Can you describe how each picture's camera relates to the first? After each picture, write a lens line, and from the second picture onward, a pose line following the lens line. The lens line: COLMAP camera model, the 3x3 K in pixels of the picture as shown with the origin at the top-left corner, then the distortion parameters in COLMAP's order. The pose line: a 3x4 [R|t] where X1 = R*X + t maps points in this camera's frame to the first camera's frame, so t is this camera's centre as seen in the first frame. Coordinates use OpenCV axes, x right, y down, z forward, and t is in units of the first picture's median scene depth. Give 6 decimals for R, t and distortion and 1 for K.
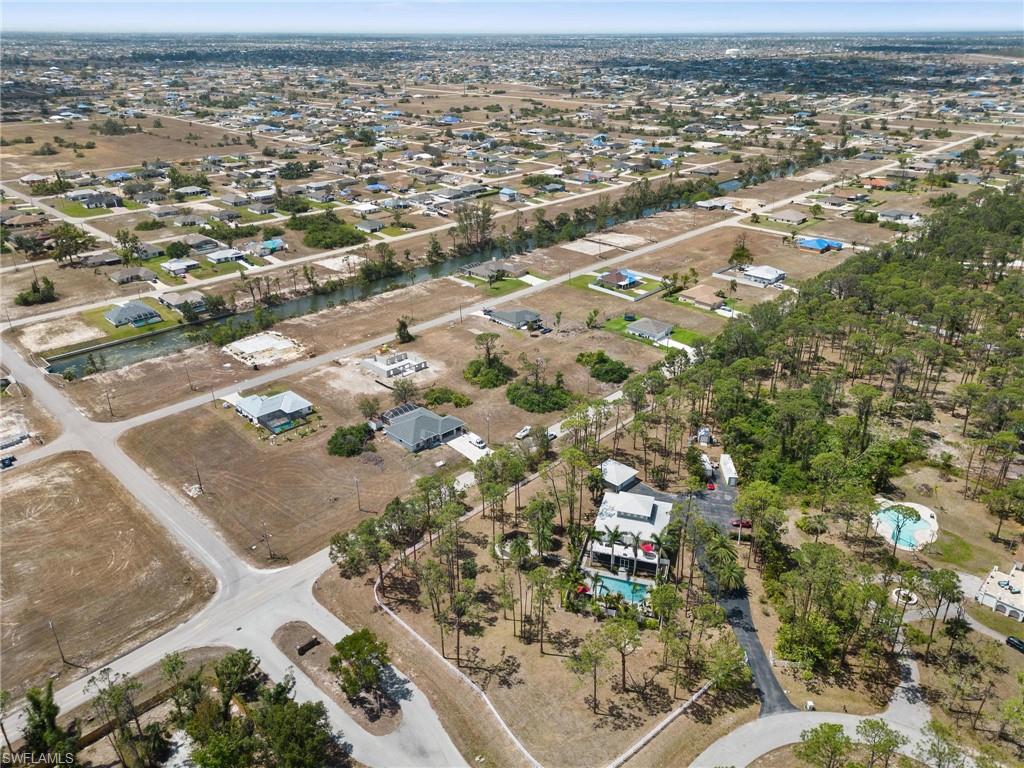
lens RADIAL K [[733.1, 0, 514.2], [0, 733.1, 384.4], [0, 0, 1]] dist [0.086841, -0.097273]
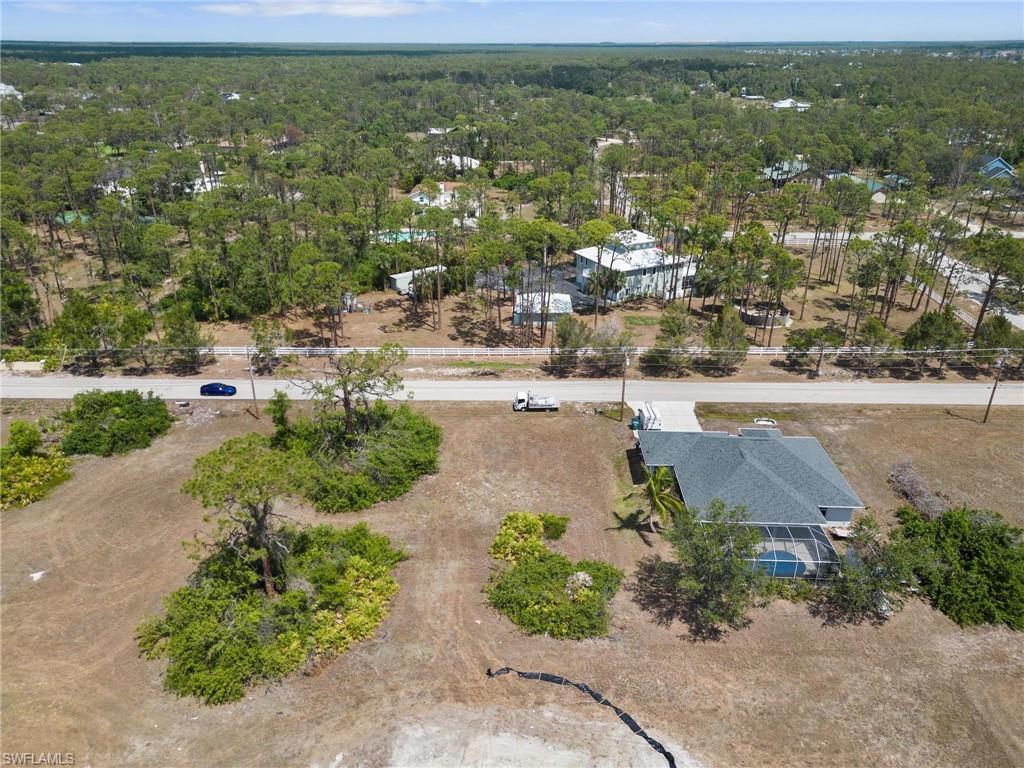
lens RADIAL K [[733.1, 0, 514.2], [0, 733.1, 384.4], [0, 0, 1]] dist [0.086841, -0.097273]
pose [[-0.683217, -0.307638, 0.662249, -0.198072], [0.315285, 0.693749, 0.647539, -0.172104], [-0.658642, 0.651207, -0.376987, 0.861694]]
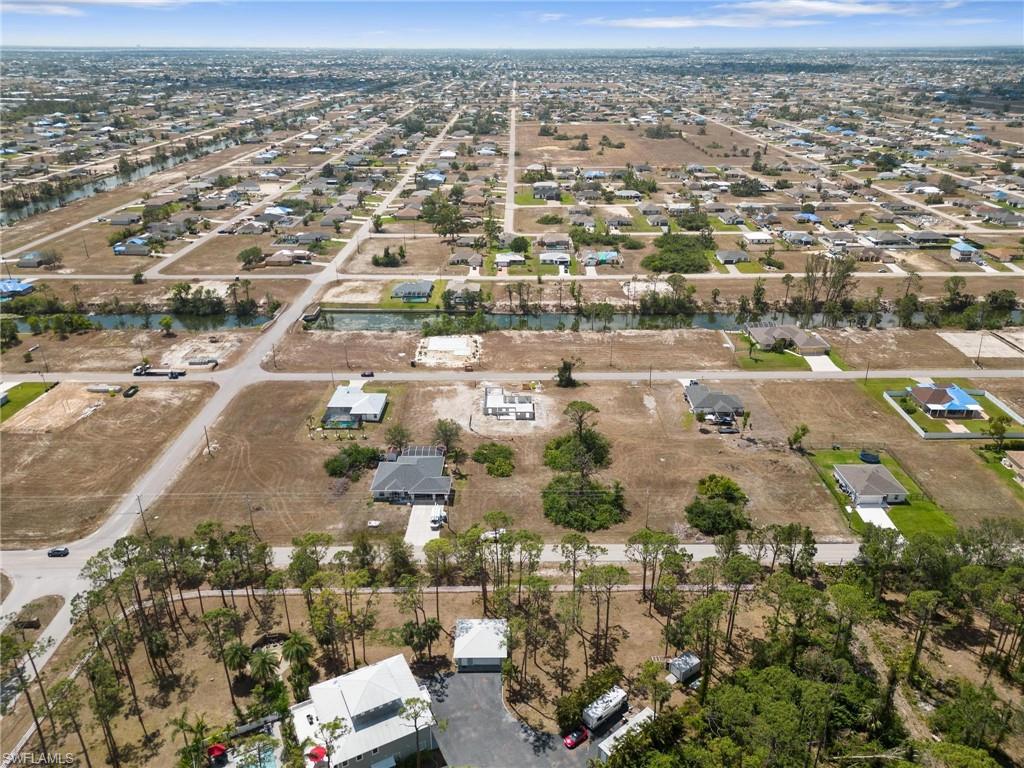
lens RADIAL K [[733.1, 0, 514.2], [0, 733.1, 384.4], [0, 0, 1]] dist [0.086841, -0.097273]
pose [[0.695697, 0.299384, -0.652974, 0.357509], [-0.309743, 0.945187, 0.103352, -0.125295], [0.648124, 0.130353, 0.750296, 0.304023]]
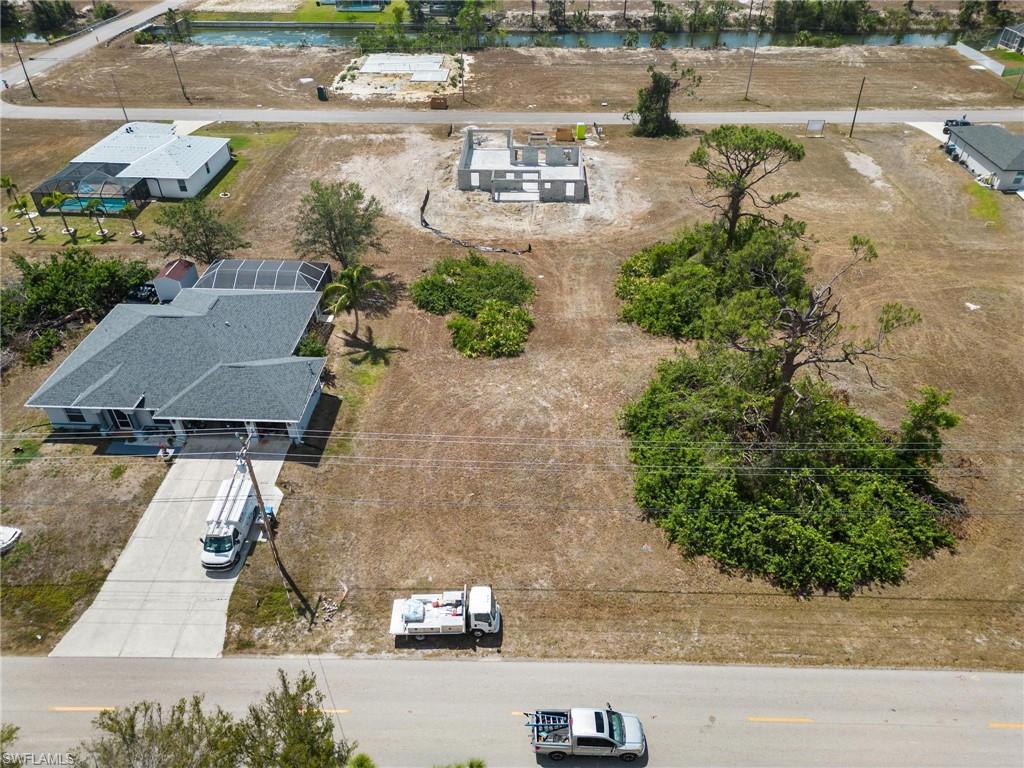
lens RADIAL K [[720.9, 0, 514.5], [0, 720.9, 384.1], [0, 0, 1]] dist [0.067792, -0.062587]
pose [[0.673658, 0.444355, -0.590537, 0.080101], [-0.315290, 0.895490, 0.314151, -0.037160], [0.668414, -0.025440, 0.743354, 0.644441]]
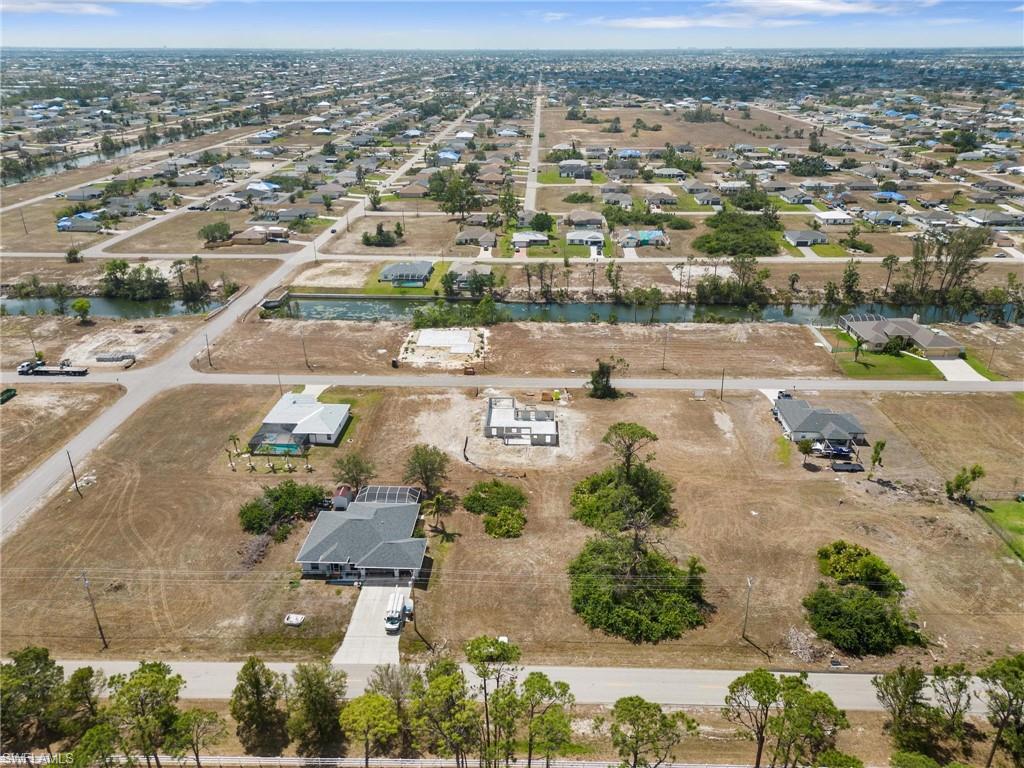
lens RADIAL K [[745.4, 0, 514.0], [0, 745.4, 379.2], [0, 0, 1]] dist [0.091802, -0.106457]
pose [[0.671398, 0.298472, -0.678336, 0.216822], [-0.319261, 0.942511, 0.098715, -0.106492], [0.668803, 0.150290, 0.728090, 0.471900]]
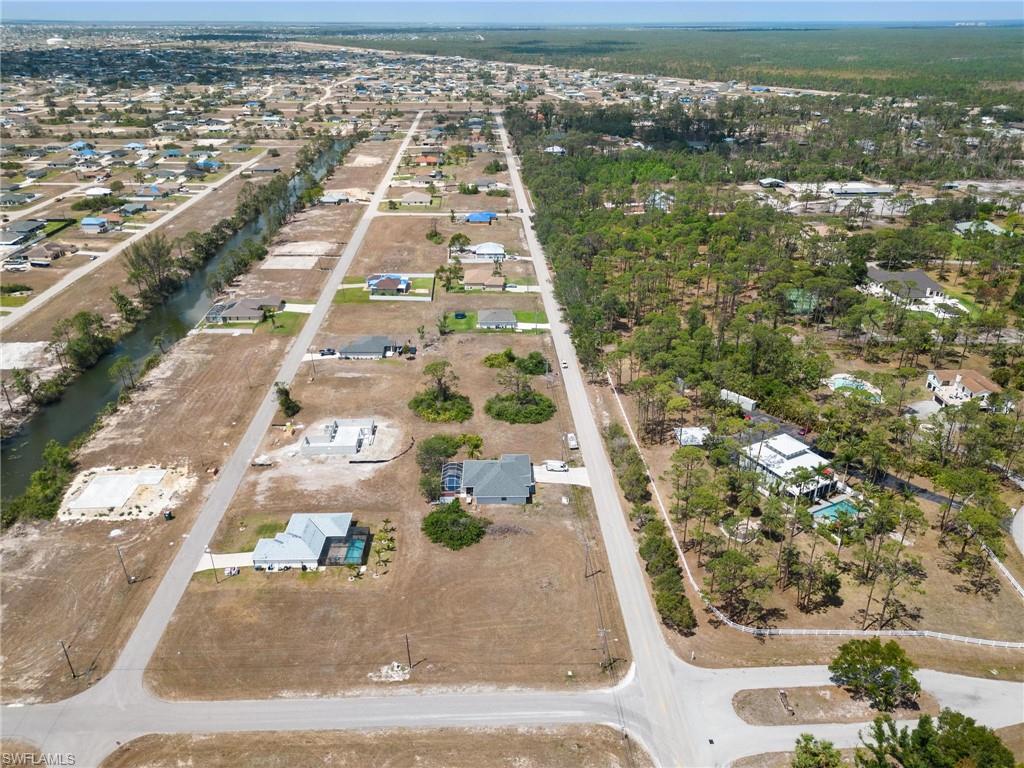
lens RADIAL K [[734.6, 0, 508.5], [0, 734.6, 384.2], [0, 0, 1]] dist [0.076815, -0.074103]
pose [[0.693087, -0.315641, 0.648076, -0.473546], [0.308452, 0.942434, 0.129131, -0.113424], [-0.651528, 0.110401, 0.750549, 0.239929]]
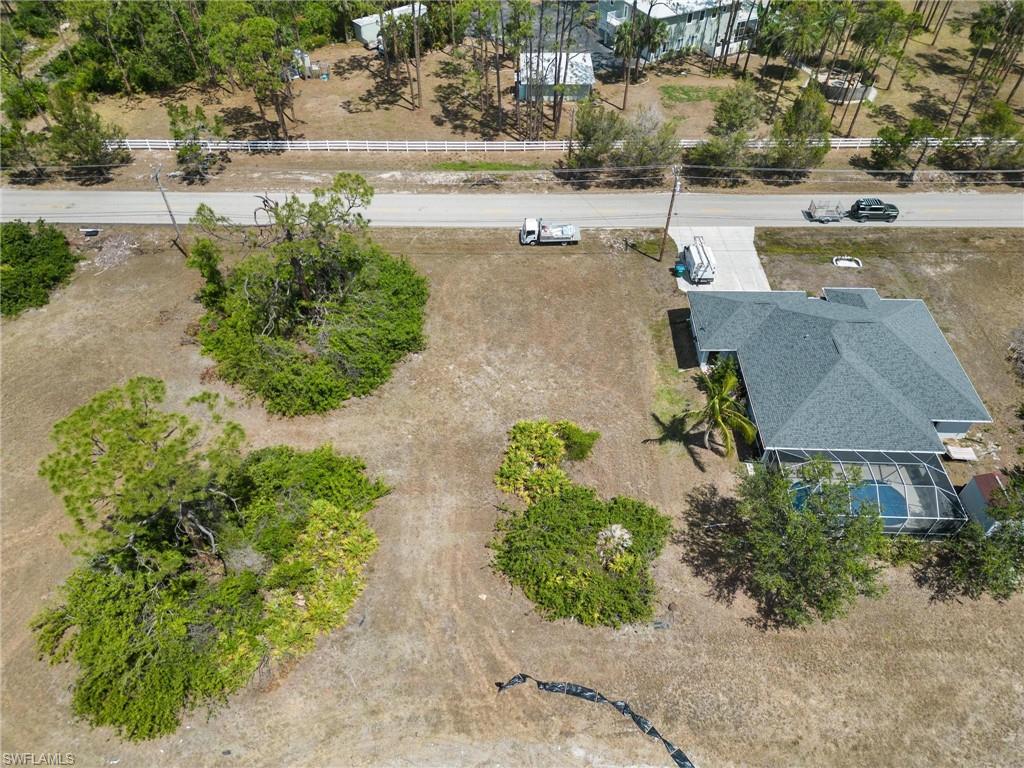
lens RADIAL K [[720.9, 0, 514.5], [0, 720.9, 384.1], [0, 0, 1]] dist [0.067792, -0.062587]
pose [[-0.689268, -0.520893, 0.503567, -0.134193], [0.310899, 0.415148, 0.854982, -0.145755], [-0.654409, 0.745870, -0.124204, 0.814509]]
